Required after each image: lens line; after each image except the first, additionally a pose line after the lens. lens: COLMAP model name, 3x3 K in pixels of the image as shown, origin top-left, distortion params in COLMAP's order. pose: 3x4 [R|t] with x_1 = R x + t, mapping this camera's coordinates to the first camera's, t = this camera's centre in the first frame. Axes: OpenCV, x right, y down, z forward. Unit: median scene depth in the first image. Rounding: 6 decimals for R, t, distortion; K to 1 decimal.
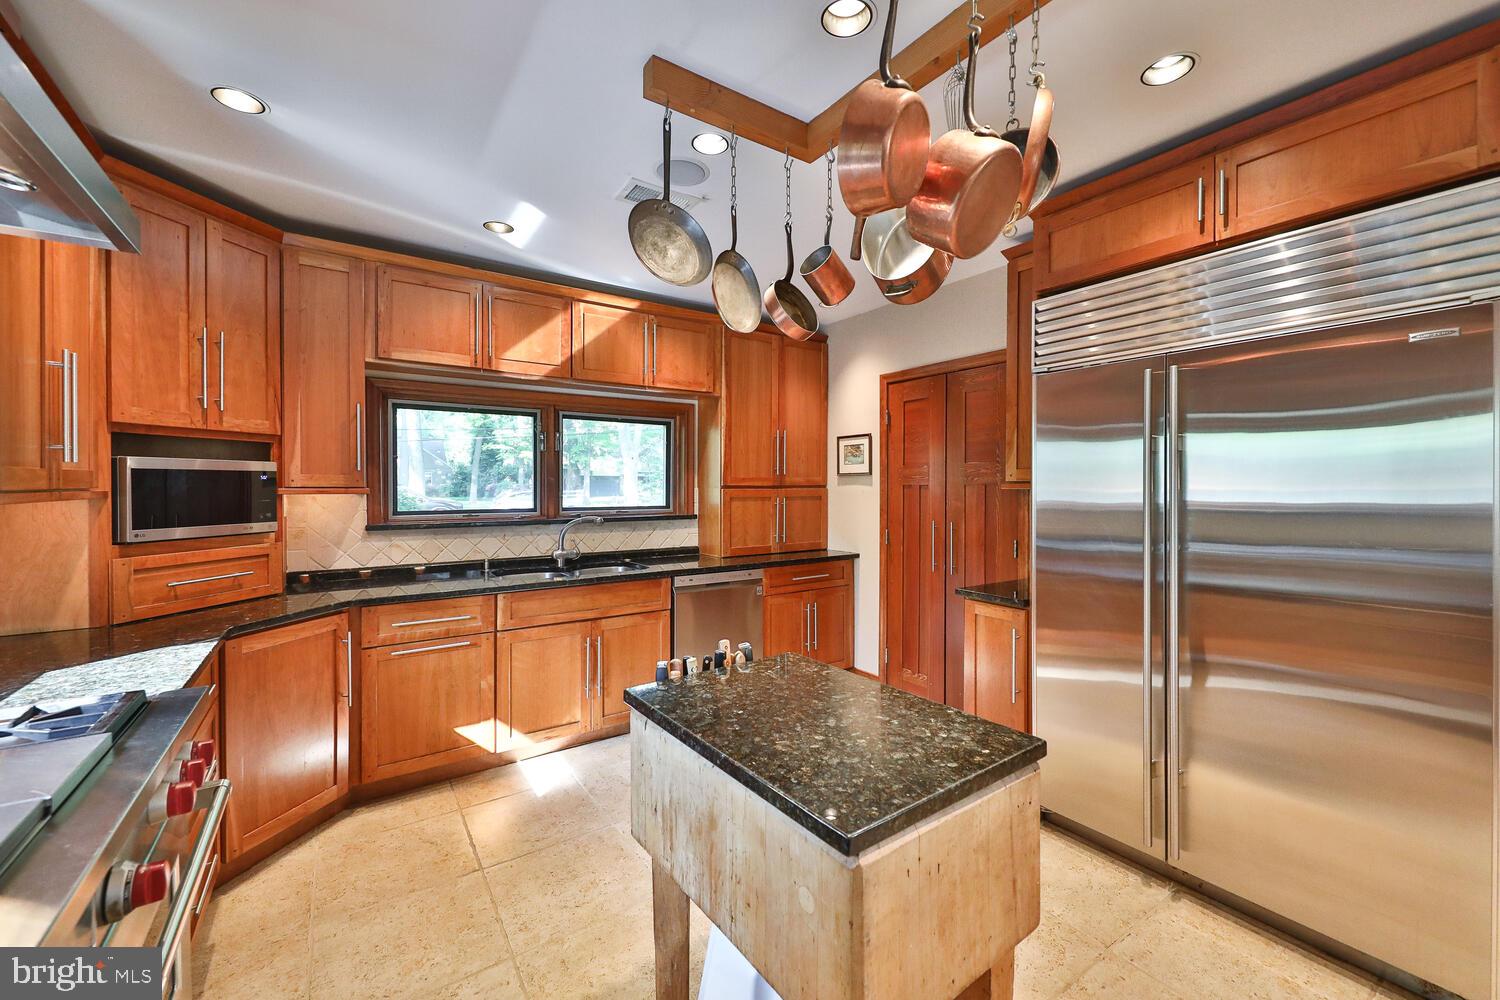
lens RADIAL K [[592.5, 0, 760.6], [0, 592.5, 491.7], [0, 0, 1]] dist [0.002095, -0.000316]
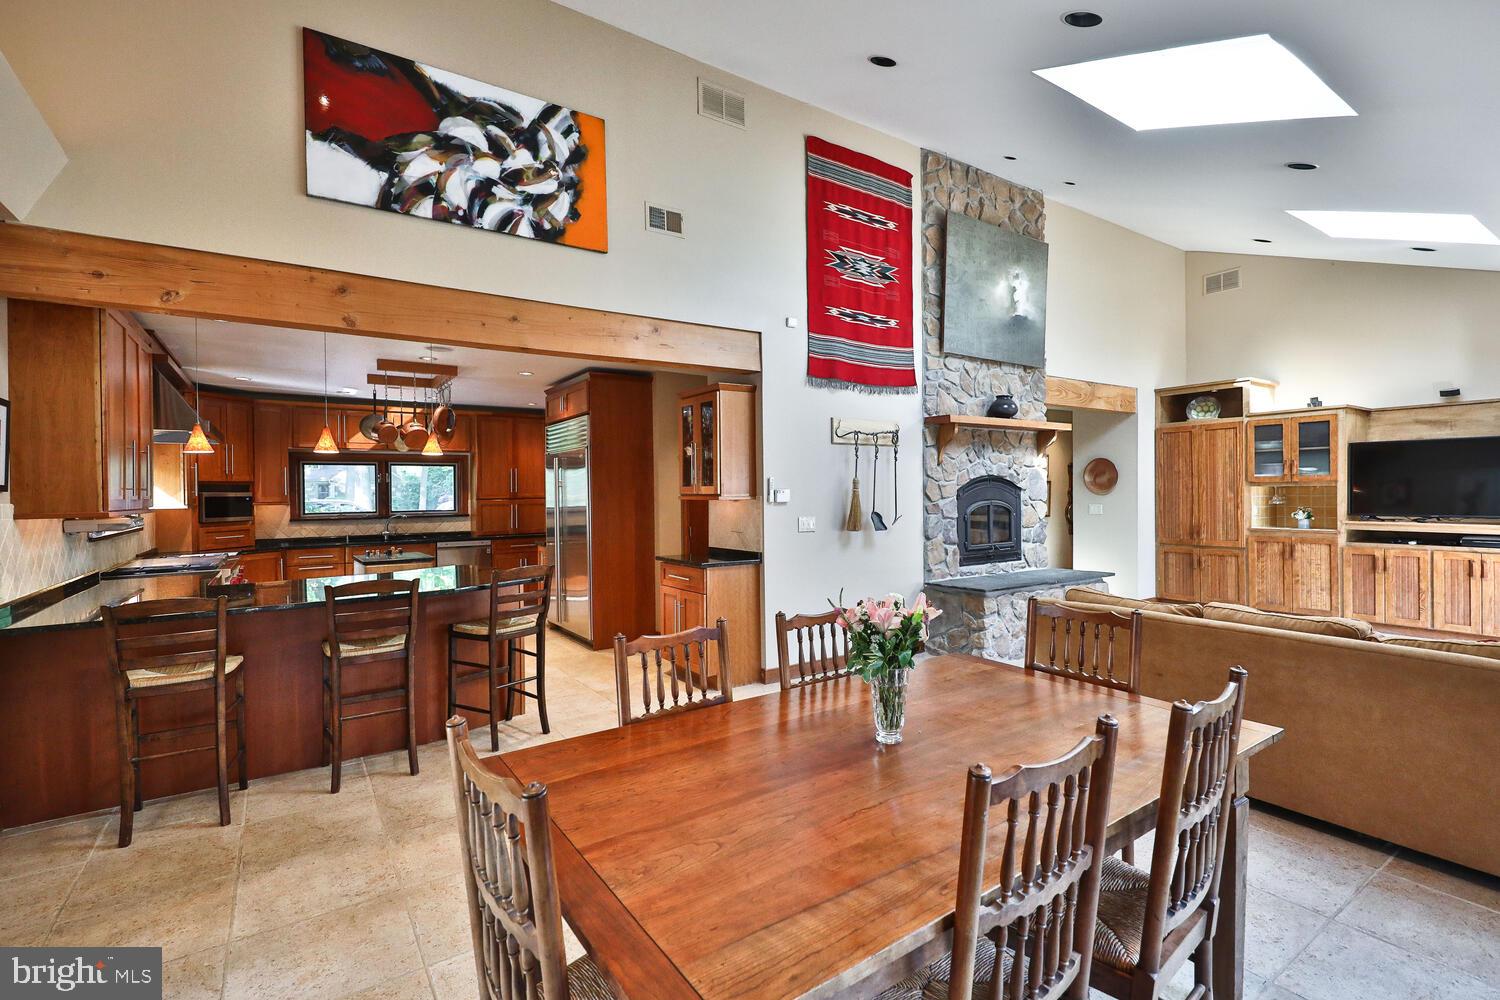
lens RADIAL K [[675.3, 0, 757.9], [0, 675.3, 489.1], [0, 0, 1]] dist [0.003698, -0.000648]
pose [[0.999789, -0.008748, -0.018565, 1.055304], [0.008541, 0.999900, -0.011233, -0.011045], [0.018662, 0.011072, 0.999765, -1.396654]]
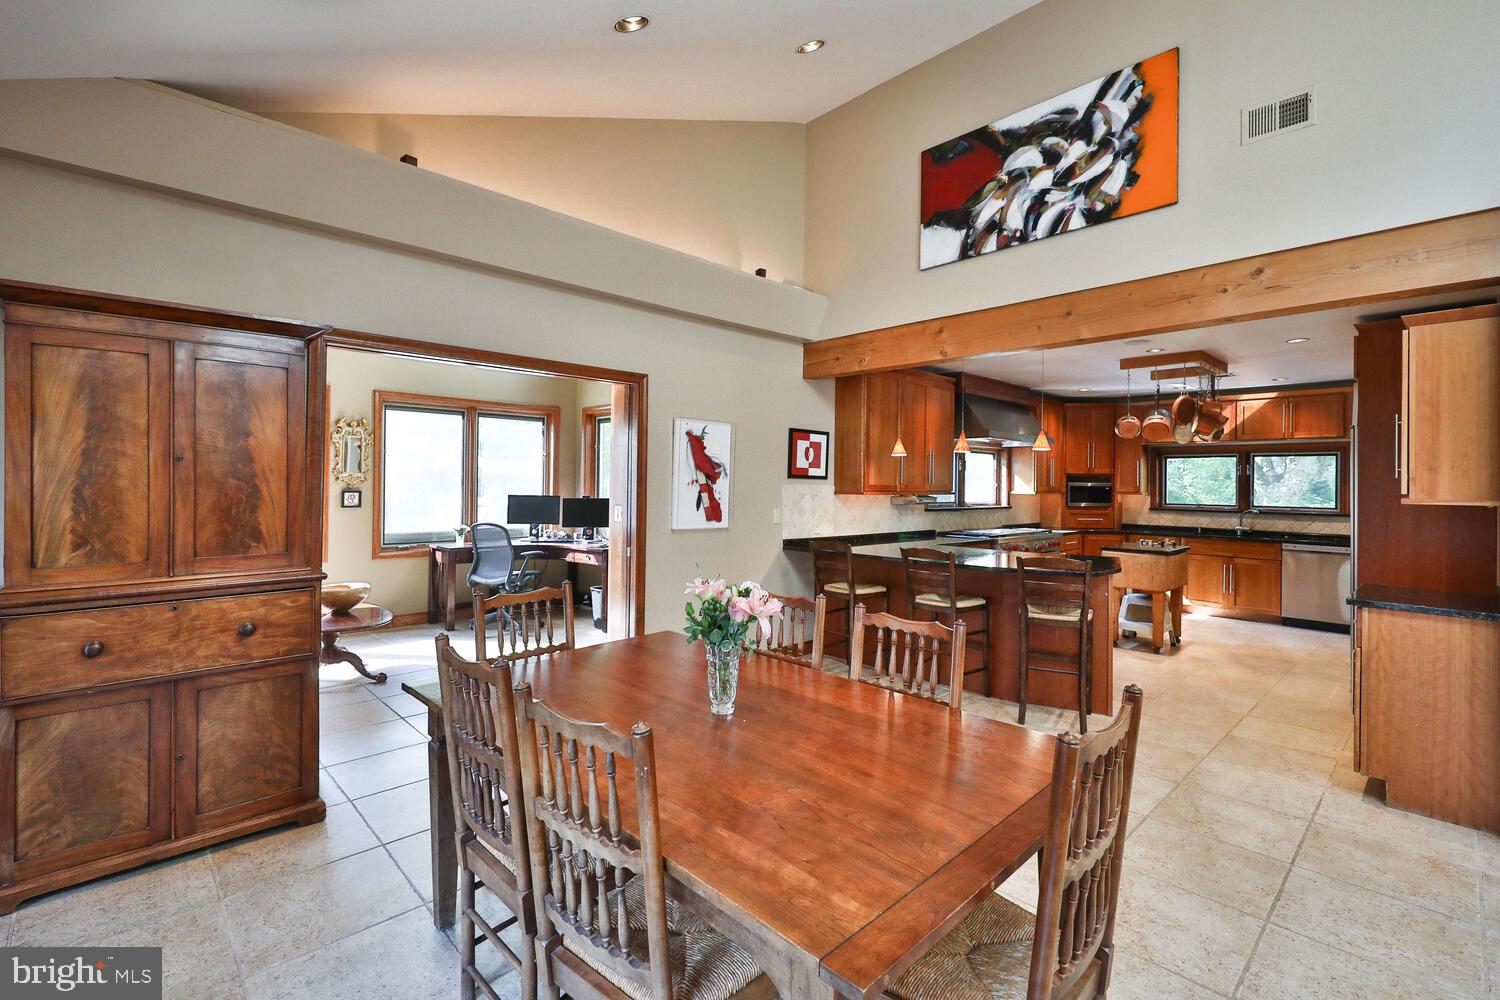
lens RADIAL K [[675.3, 0, 753.0], [0, 675.3, 484.2], [0, 0, 1]] dist [0.003698, -0.000648]
pose [[0.135724, 0.004788, -0.990735, 1.742295], [-0.021135, 0.999775, 0.001936, -0.011085], [0.990521, 0.020677, 0.135795, -0.934881]]
